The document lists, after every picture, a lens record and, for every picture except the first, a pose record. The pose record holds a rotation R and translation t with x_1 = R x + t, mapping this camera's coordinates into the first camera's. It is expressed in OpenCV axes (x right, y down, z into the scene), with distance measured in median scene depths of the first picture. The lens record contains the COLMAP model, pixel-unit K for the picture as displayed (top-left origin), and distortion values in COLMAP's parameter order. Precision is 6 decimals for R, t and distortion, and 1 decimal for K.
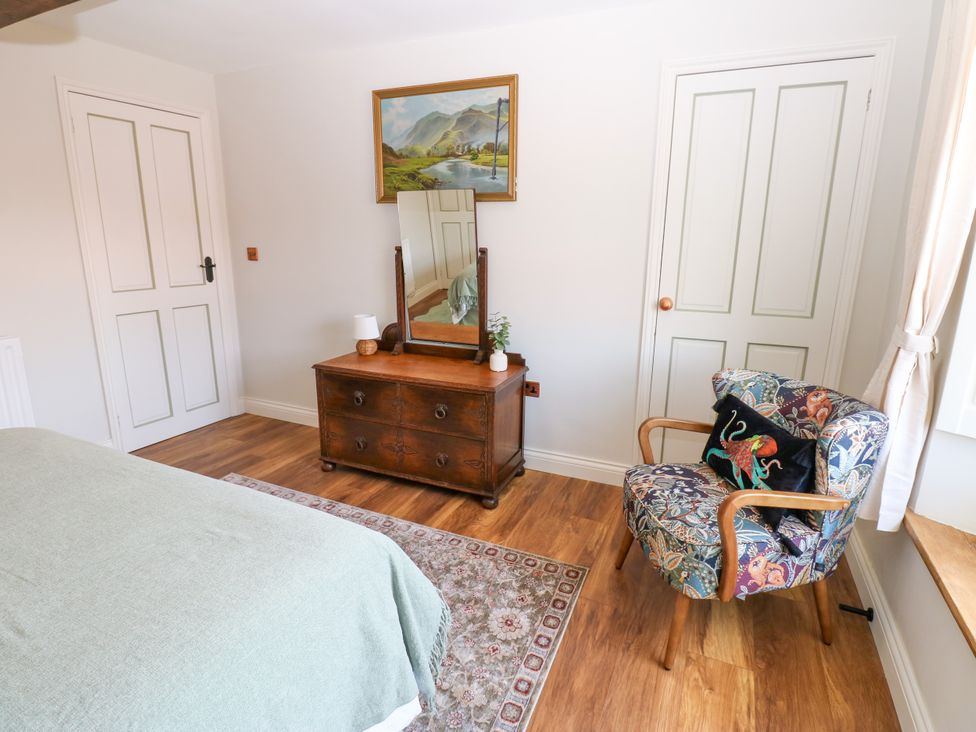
lens RADIAL K [[508.5, 0, 492.8], [0, 508.5, 353.0], [0, 0, 1]] dist [0.003917, -0.017553]
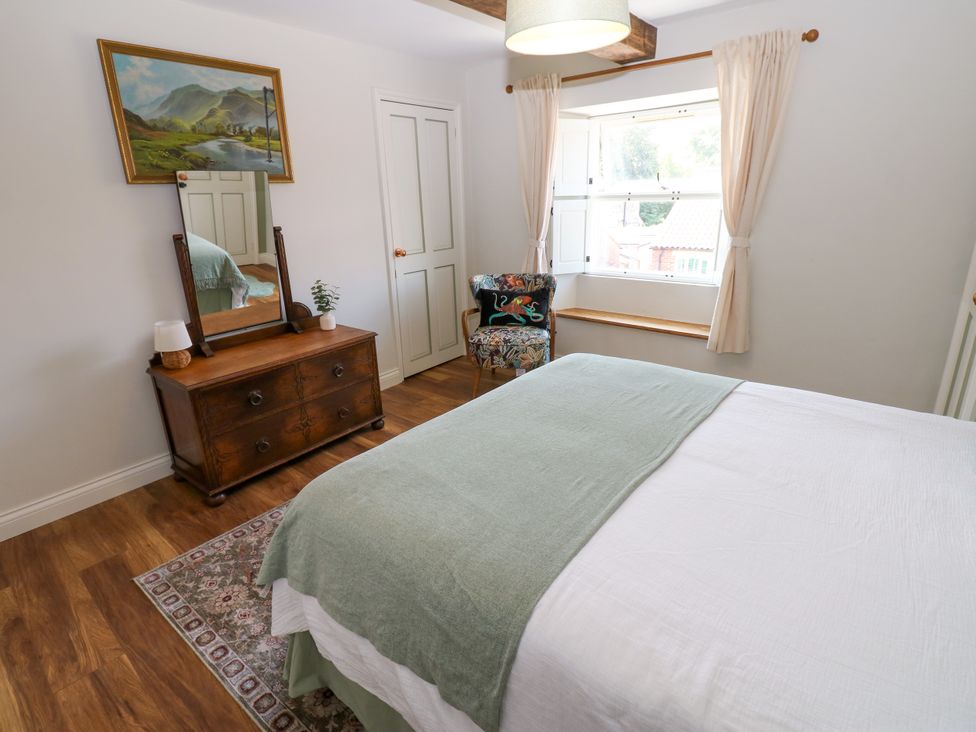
lens RADIAL K [[508.5, 0, 492.8], [0, 508.5, 353.0], [0, 0, 1]] dist [0.003917, -0.017553]
pose [[0.250471, -0.307806, 0.917889, -0.986090], [0.245545, 0.937307, 0.247314, -0.111922], [-0.936468, 0.163438, 0.310349, 0.287795]]
